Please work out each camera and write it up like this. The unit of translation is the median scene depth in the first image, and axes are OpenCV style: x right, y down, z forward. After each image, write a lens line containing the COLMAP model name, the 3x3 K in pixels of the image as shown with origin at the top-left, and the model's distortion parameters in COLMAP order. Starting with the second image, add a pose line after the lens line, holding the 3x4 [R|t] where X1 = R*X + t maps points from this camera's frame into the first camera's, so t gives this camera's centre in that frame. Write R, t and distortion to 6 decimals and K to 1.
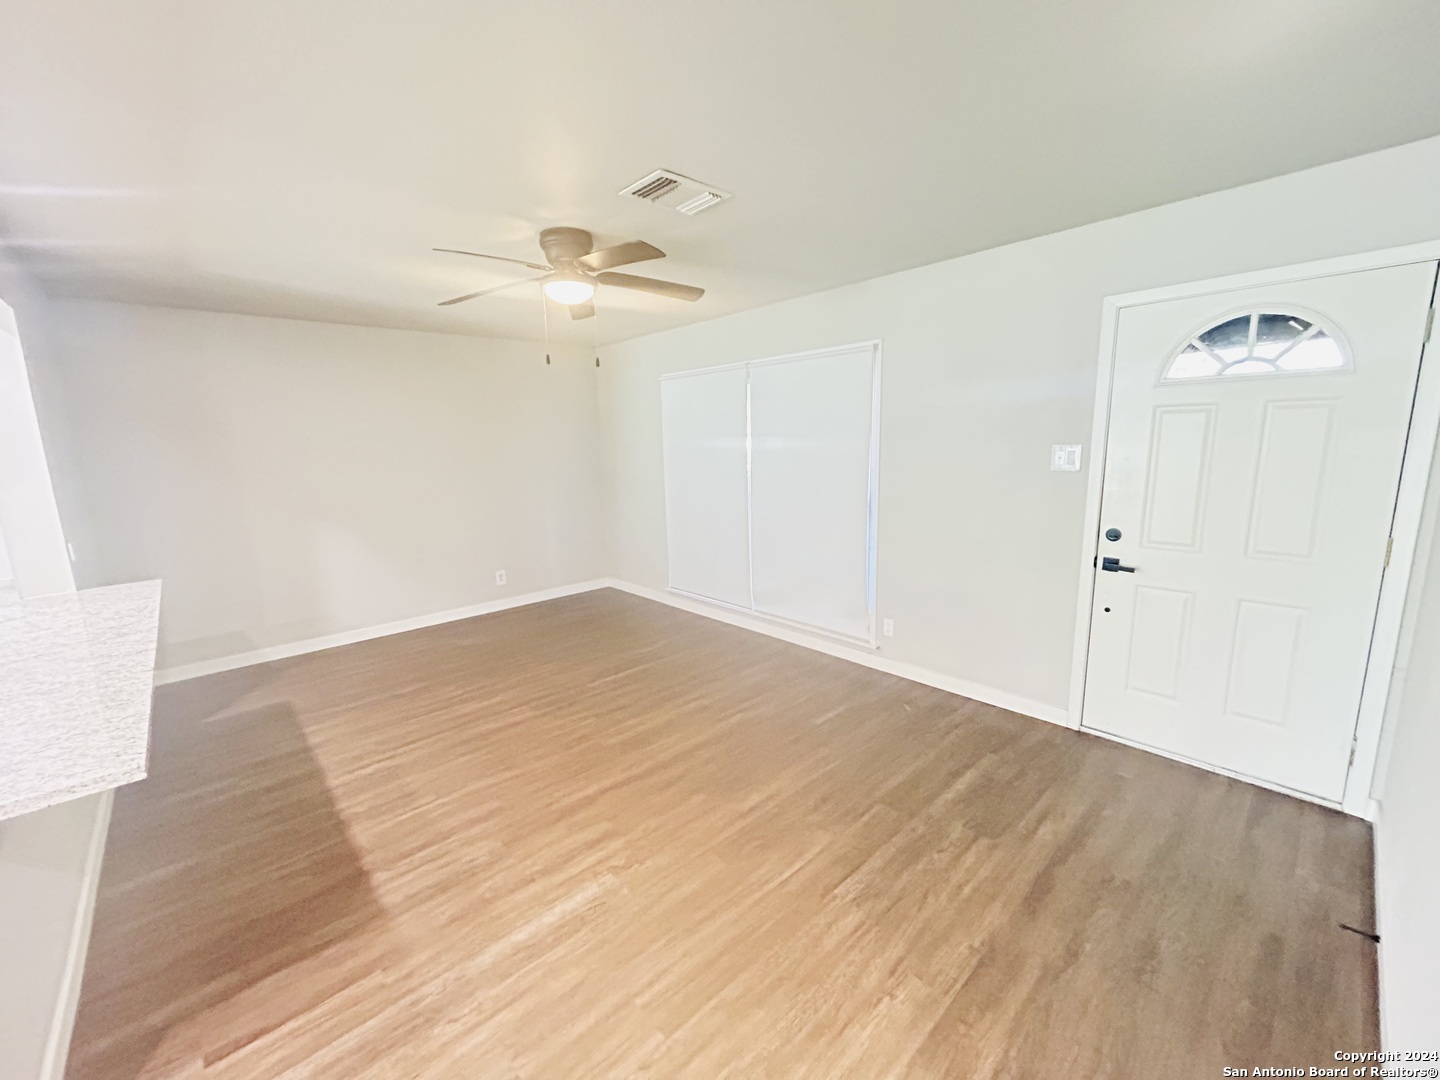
lens RADIAL K [[581.5, 0, 715.2], [0, 581.5, 539.4], [0, 0, 1]] dist [-0.000912, 0.000116]
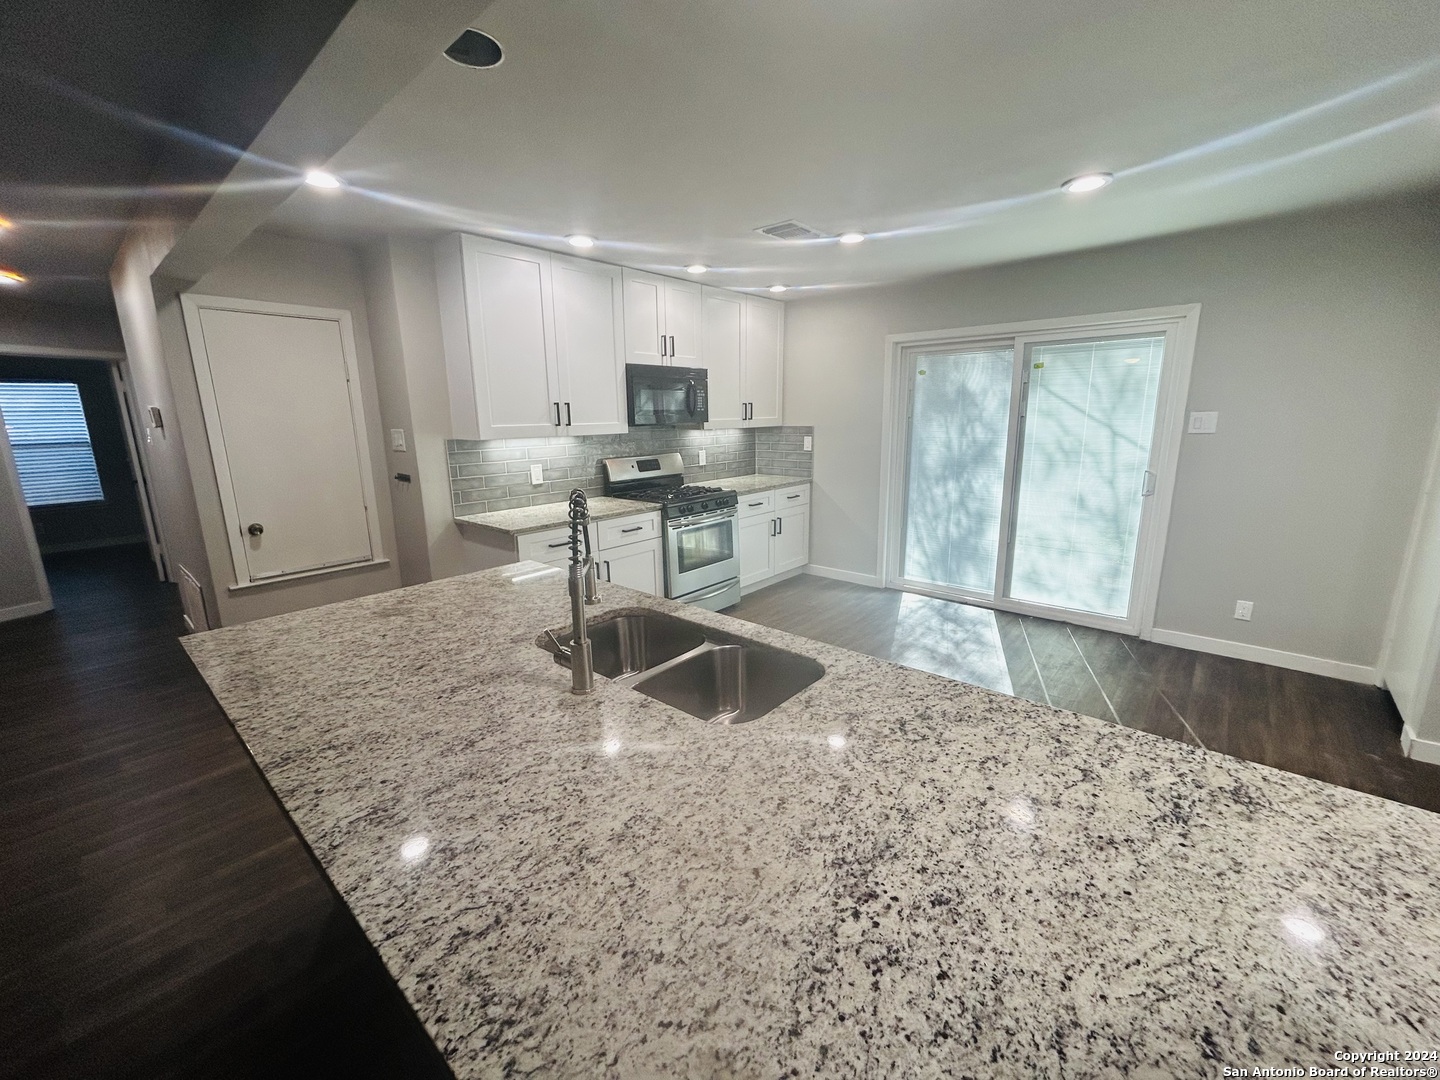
lens RADIAL K [[581.5, 0, 715.2], [0, 581.5, 539.4], [0, 0, 1]] dist [-0.000912, 0.000116]
pose [[-0.993516, 0.061364, -0.095712, -1.069755], [0.019172, 0.920205, 0.390966, -0.169394], [0.112066, 0.386596, -0.915415, 1.161760]]
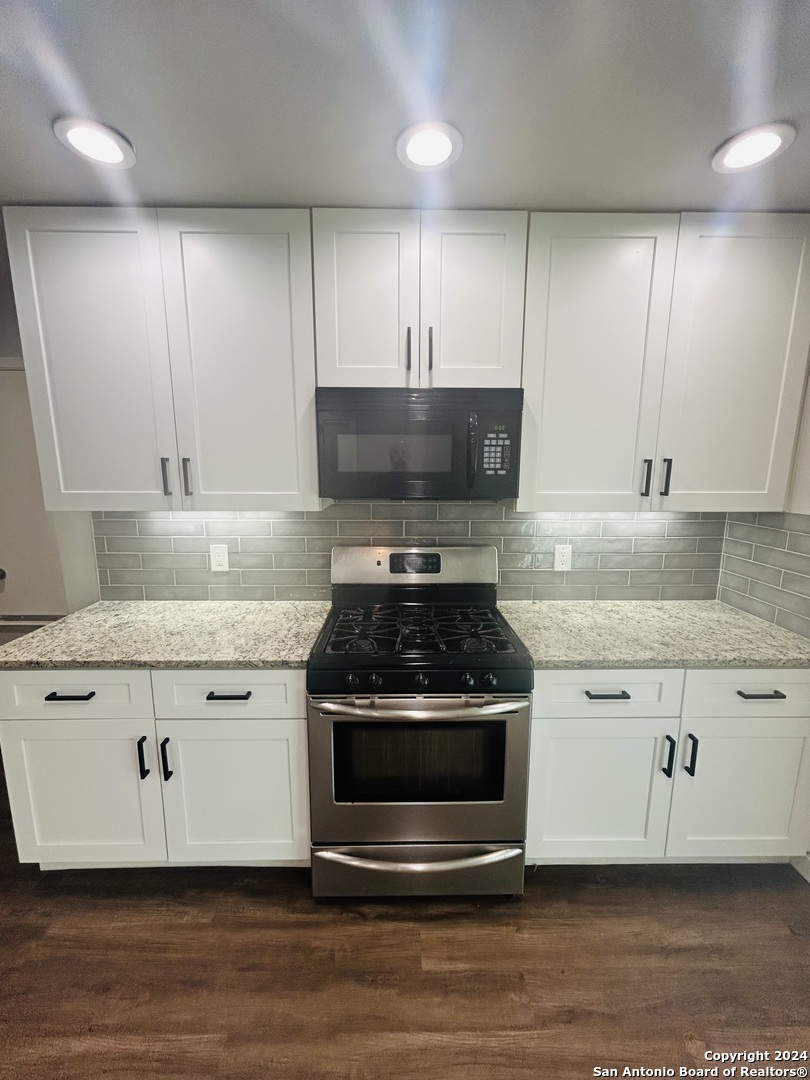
lens RADIAL K [[436.2, 0, 405.6], [0, 436.2, 537.2], [0, 0, 1]] dist [-0.000912, 0.000116]
pose [[-0.748230, -0.088395, 0.657524, -1.587026], [0.135879, 0.949657, 0.282291, 0.062419], [-0.649376, 0.300562, -0.698551, -0.127190]]
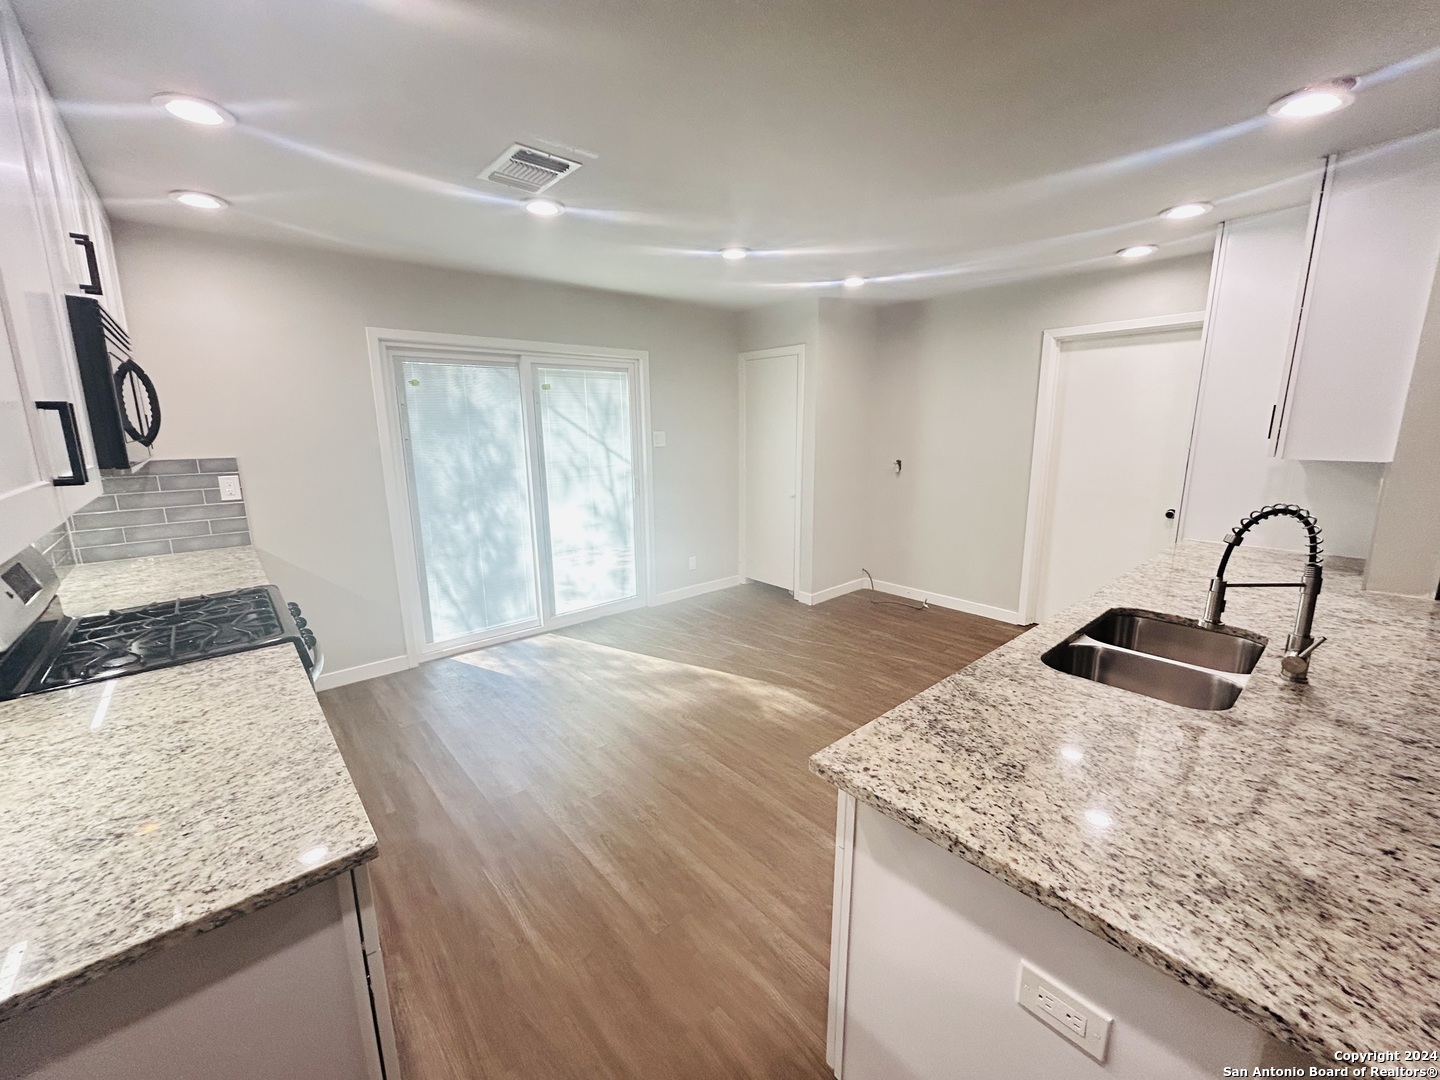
lens RADIAL K [[581.5, 0, 715.2], [0, 581.5, 539.4], [0, 0, 1]] dist [-0.000912, 0.000116]
pose [[-0.024460, 0.221503, -0.974853, -0.414628], [-0.176636, 0.958845, 0.222298, 0.006019], [0.983972, 0.177632, 0.015672, 0.069871]]
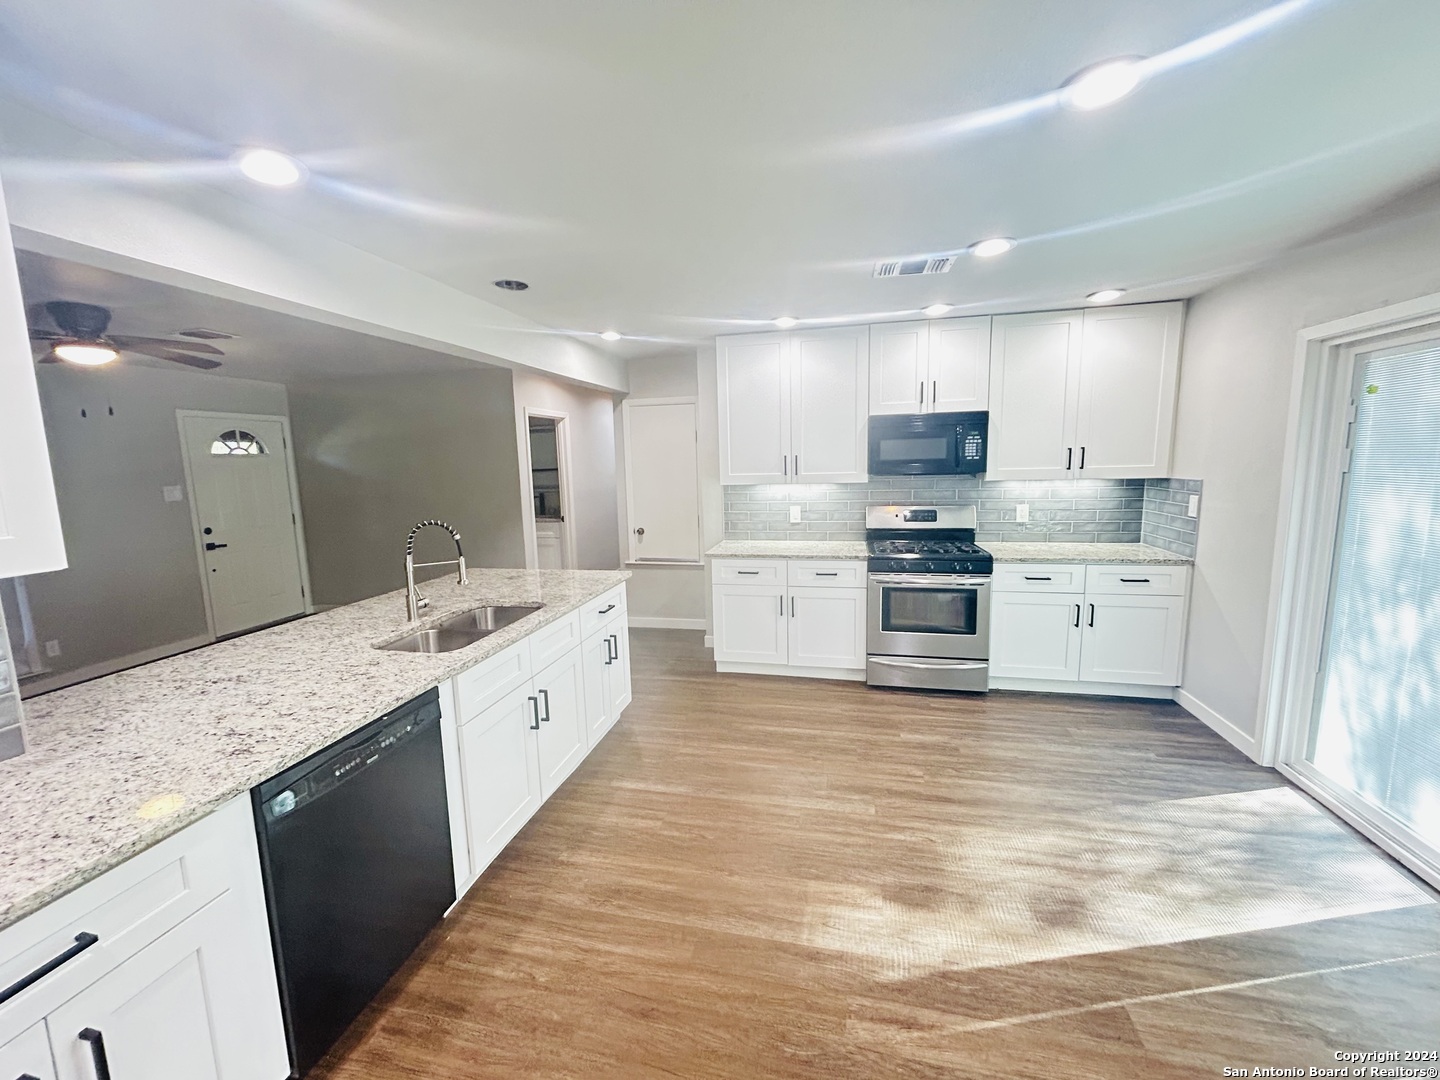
lens RADIAL K [[581.5, 0, 715.2], [0, 581.5, 539.4], [0, 0, 1]] dist [-0.000912, 0.000116]
pose [[-0.566986, -0.076912, 0.820129, -2.182342], [0.189995, 0.956575, 0.221058, -0.102048], [-0.801517, 0.281157, -0.527752, 0.779487]]
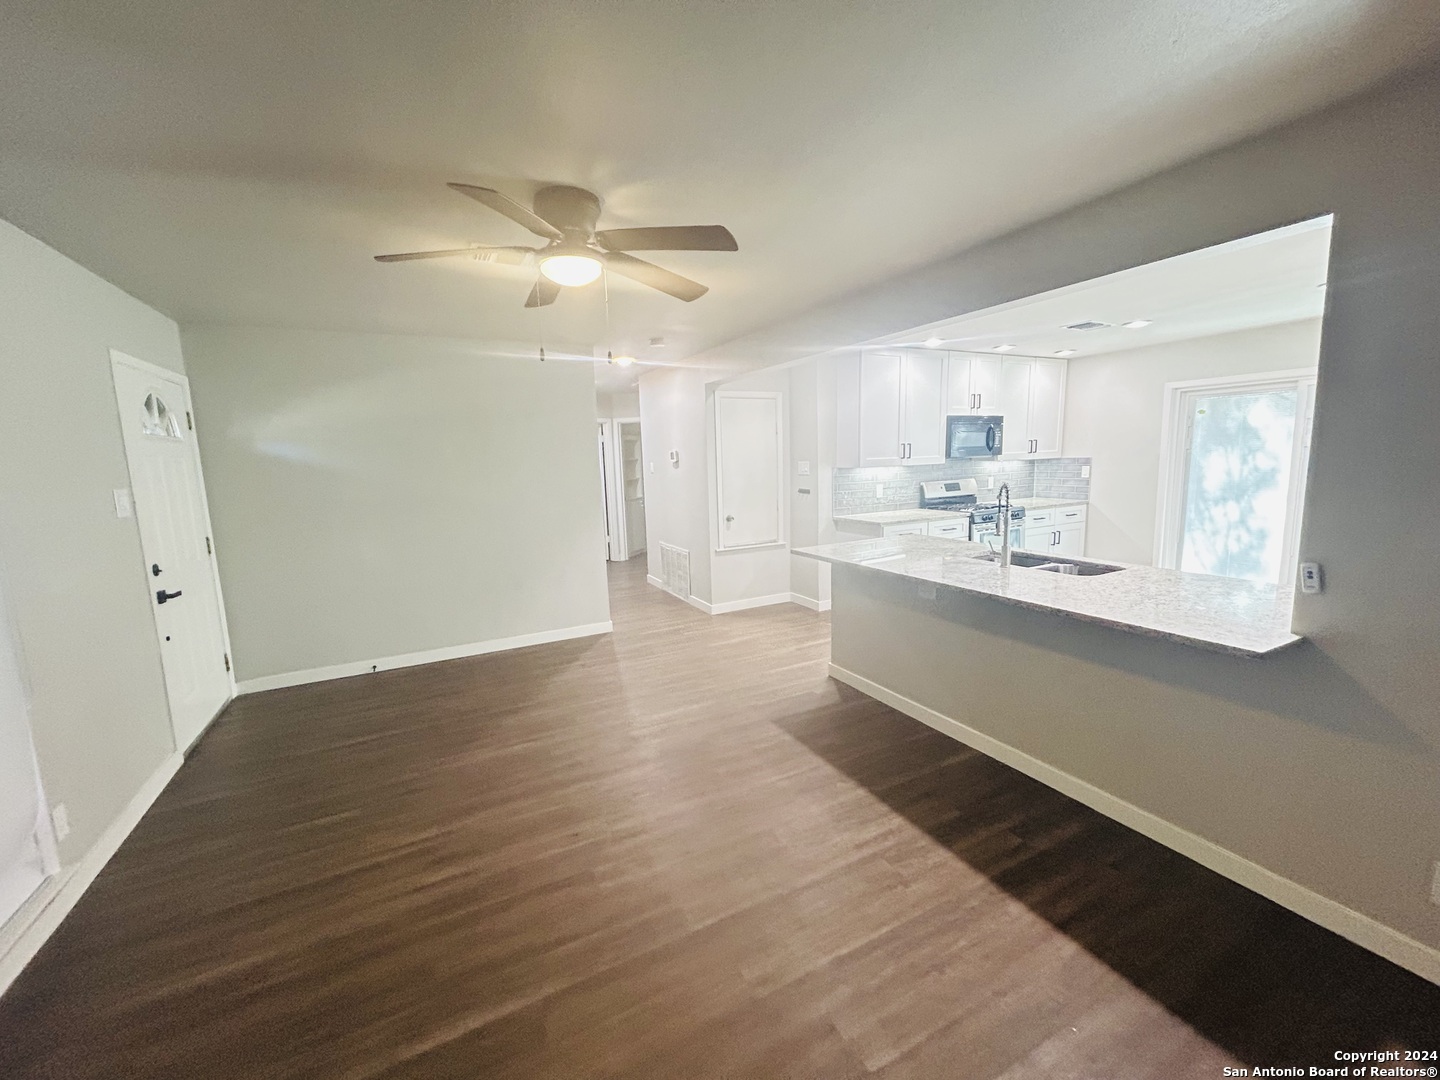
lens RADIAL K [[573.6, 0, 718.0], [0, 573.6, 536.4], [0, 0, 1]] dist [0.000060, 0.000124]
pose [[-0.963755, 0.016995, 0.266247, -0.717285], [0.101472, 0.946317, 0.306900, -0.337120], [-0.246738, 0.322793, -0.913742, 1.974378]]
